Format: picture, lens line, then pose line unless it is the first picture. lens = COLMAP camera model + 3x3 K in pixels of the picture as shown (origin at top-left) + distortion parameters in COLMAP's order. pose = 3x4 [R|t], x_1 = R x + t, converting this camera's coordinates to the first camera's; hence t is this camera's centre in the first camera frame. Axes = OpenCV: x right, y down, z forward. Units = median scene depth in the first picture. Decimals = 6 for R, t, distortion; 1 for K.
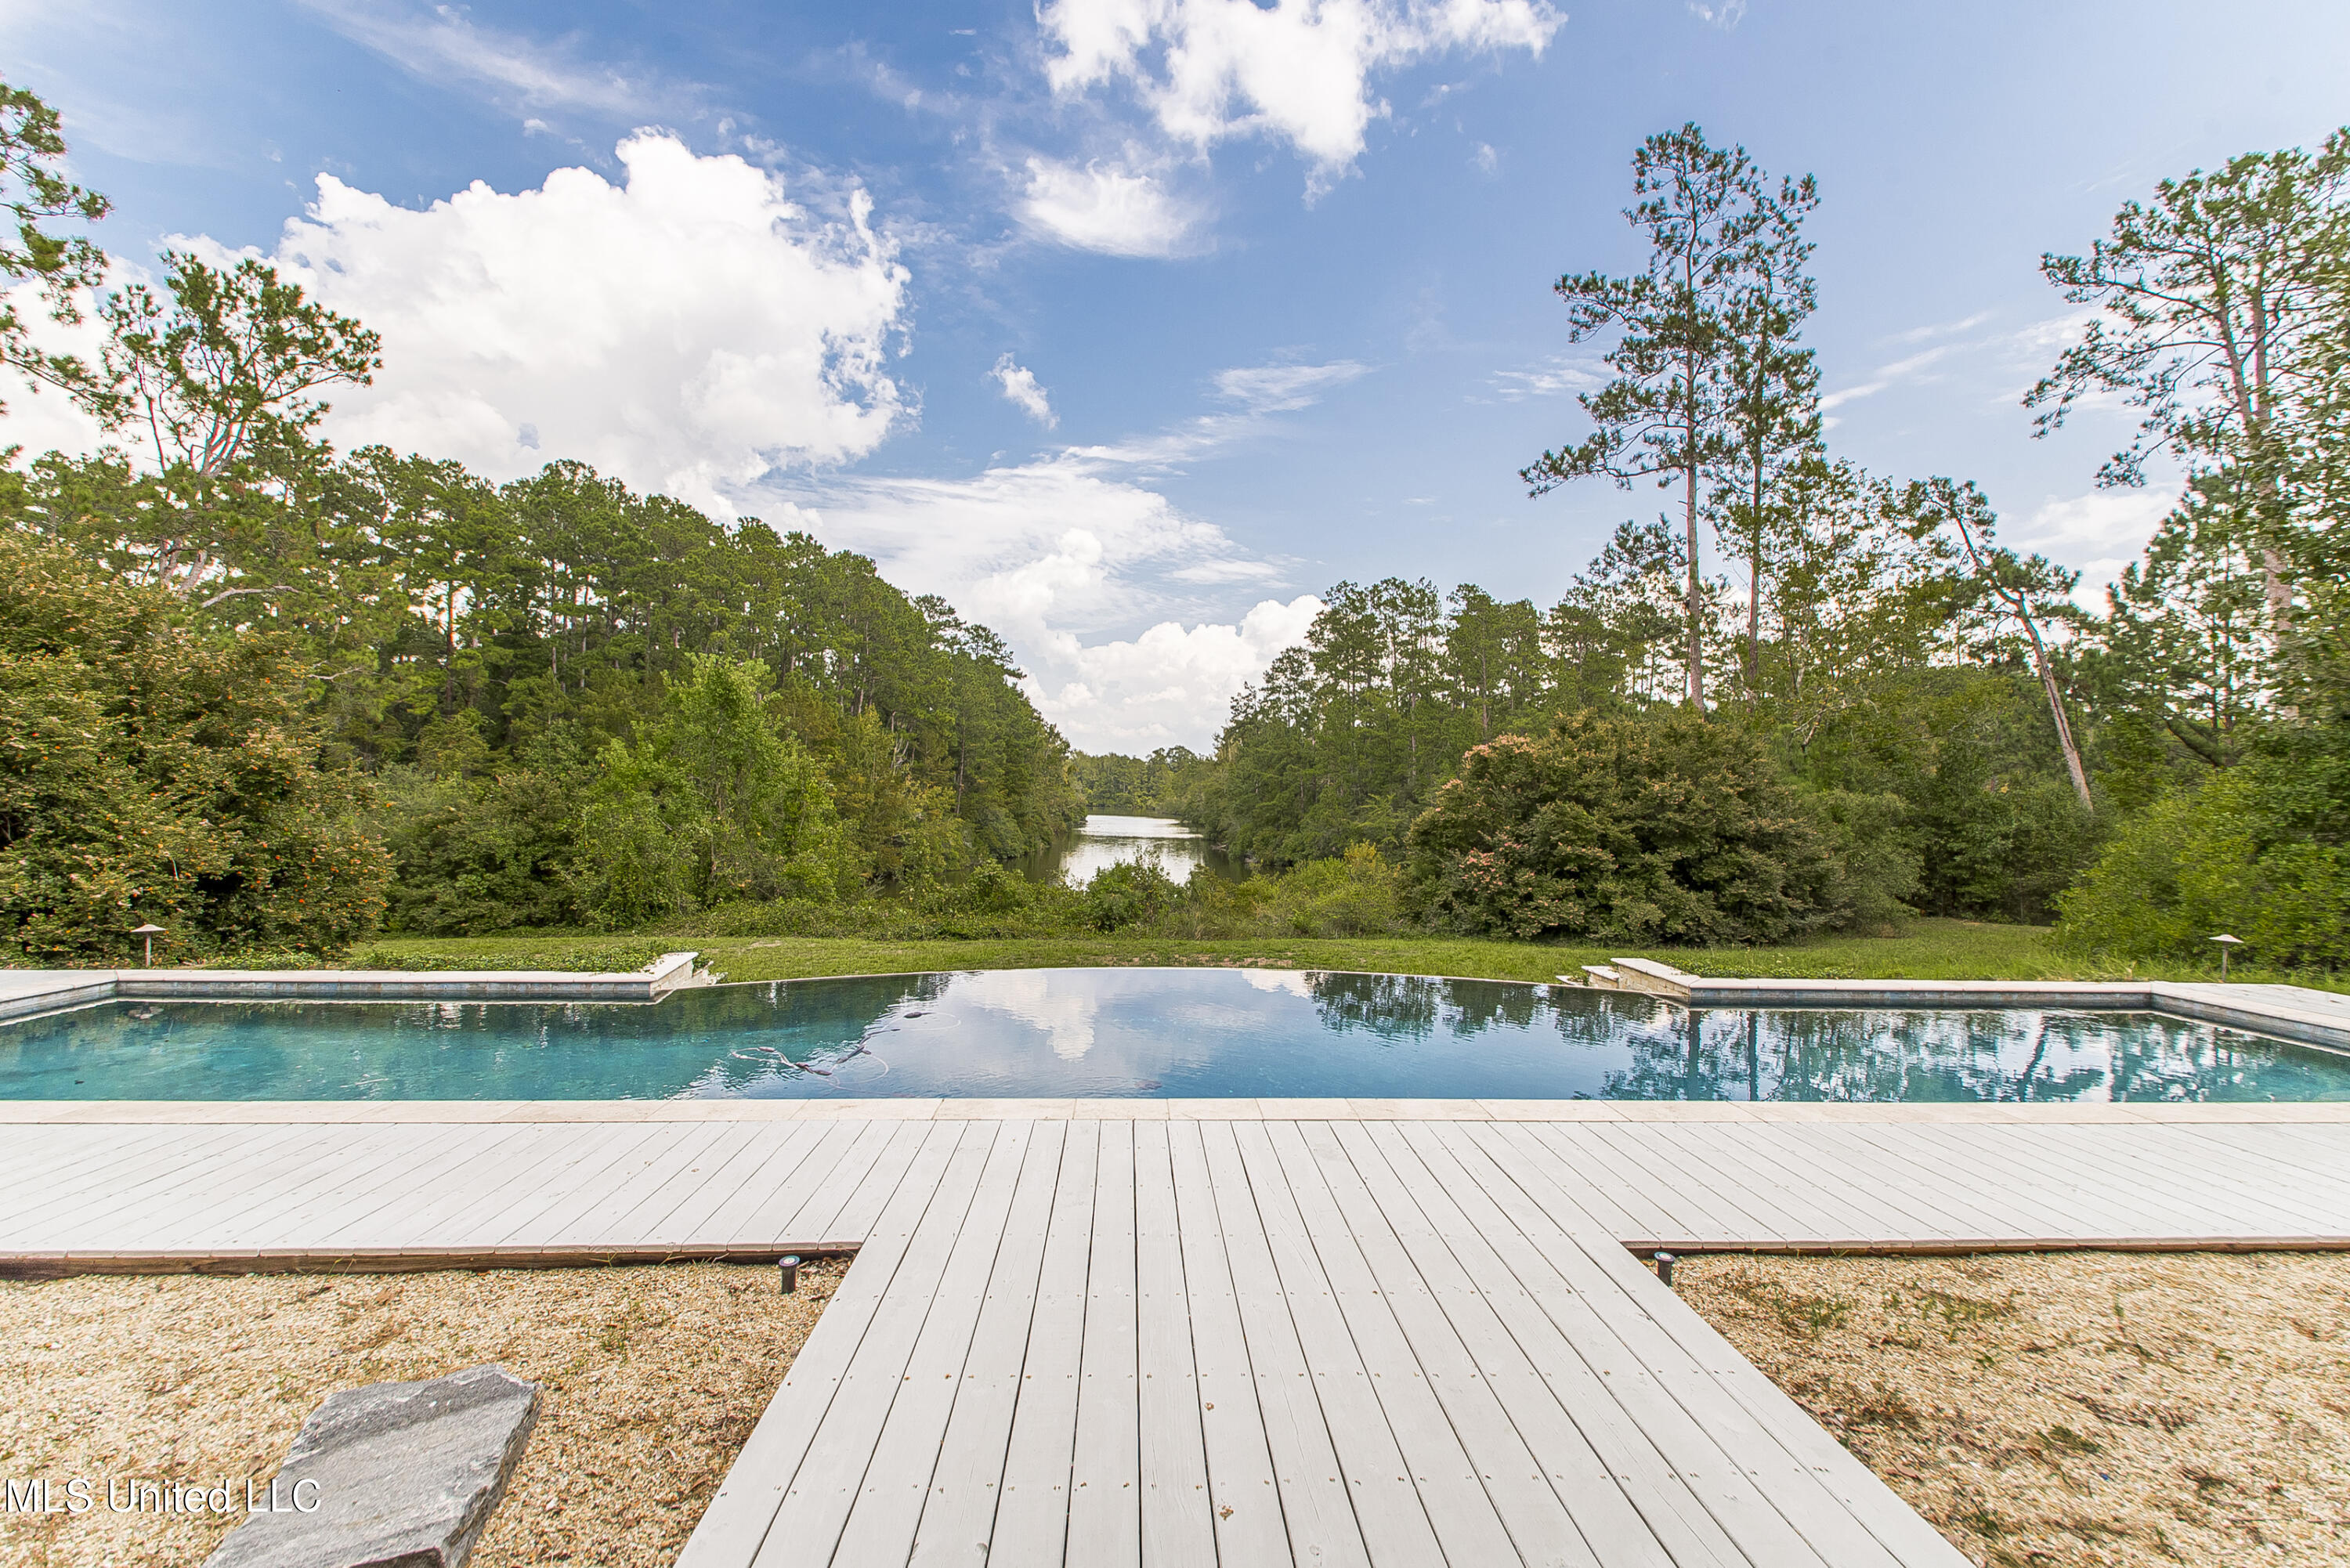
lens RADIAL K [[1007.4, 0, 1211.2], [0, 1007.4, 787.7], [0, 0, 1]] dist [0.004070, -0.001942]
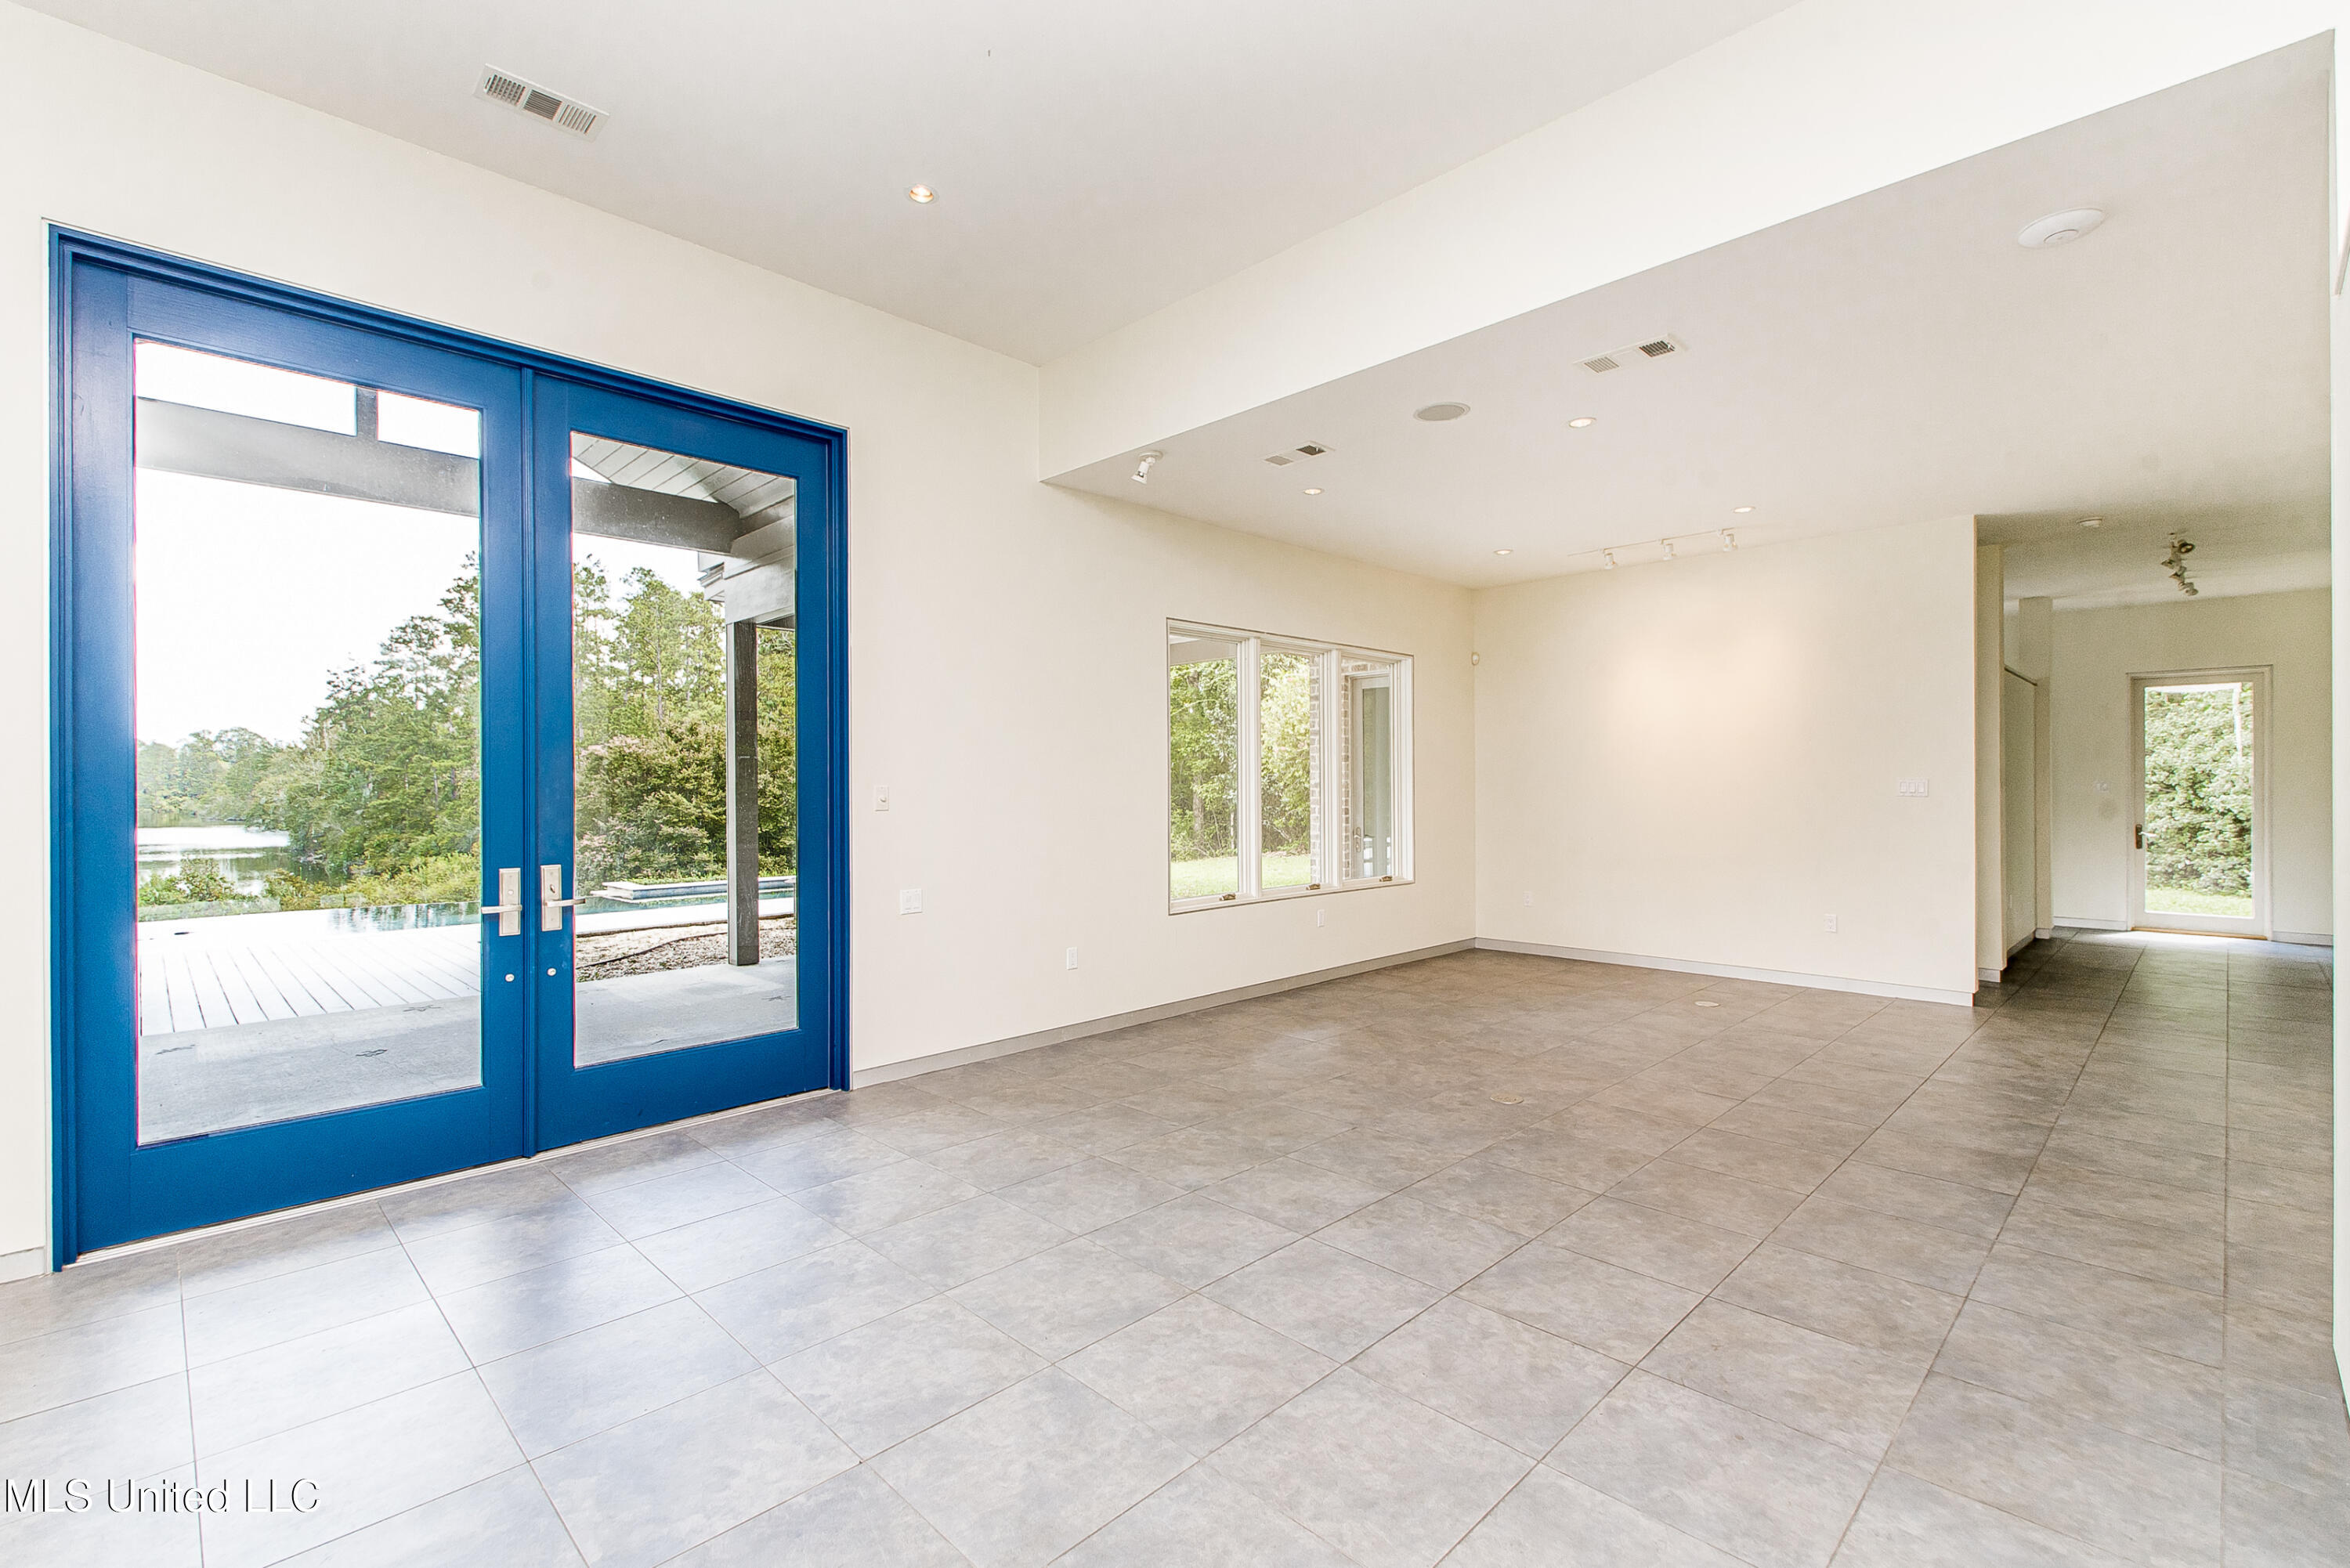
lens RADIAL K [[1007.4, 0, 1177.6], [0, 1007.4, 784.1], [0, 0, 1]] dist [0.004070, -0.001942]
pose [[0.753362, -0.021281, 0.657262, 0.001188], [0.015459, 0.999773, 0.014650, -0.001012], [-0.657424, -0.000876, 0.753520, -0.081611]]
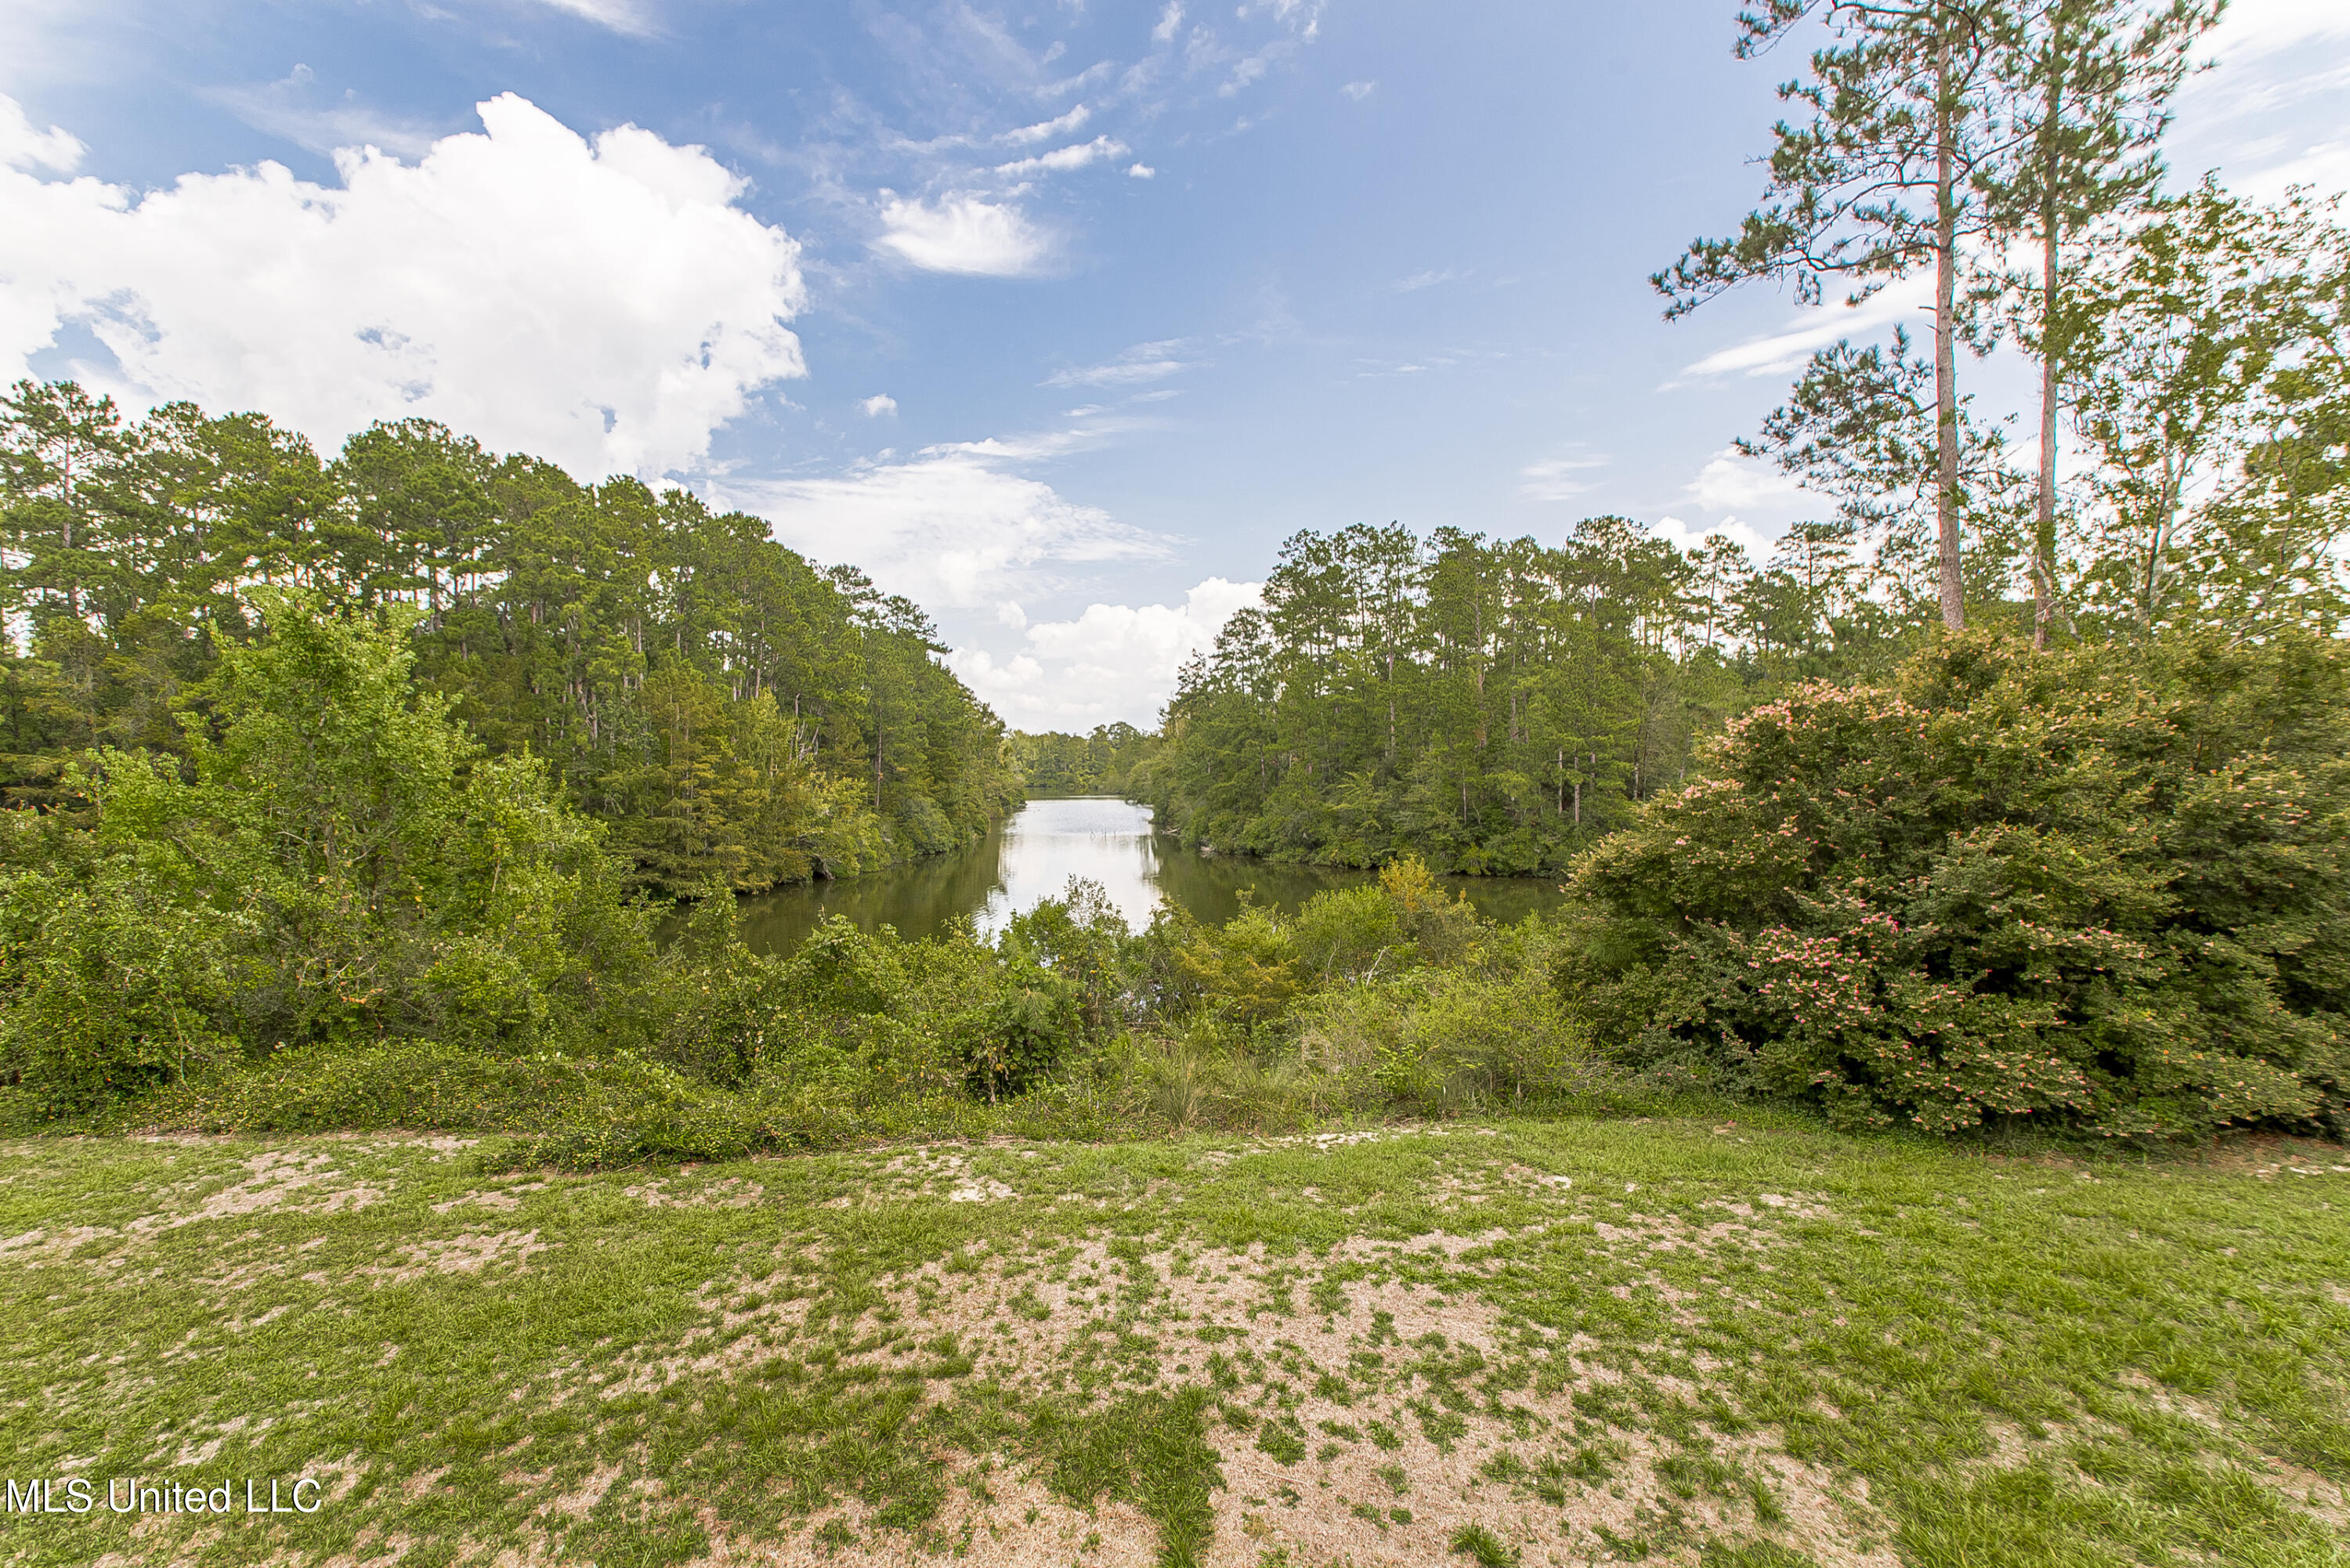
lens RADIAL K [[1024.2, 0, 1120.9], [0, 1024.2, 812.5], [0, 0, 1]] dist [-0.012502, -0.001512]
pose [[0.999031, -0.028309, -0.033710, -0.006500], [0.029867, 0.998465, 0.046648, -0.005491], [0.032338, -0.047609, 0.998342, 0.121751]]
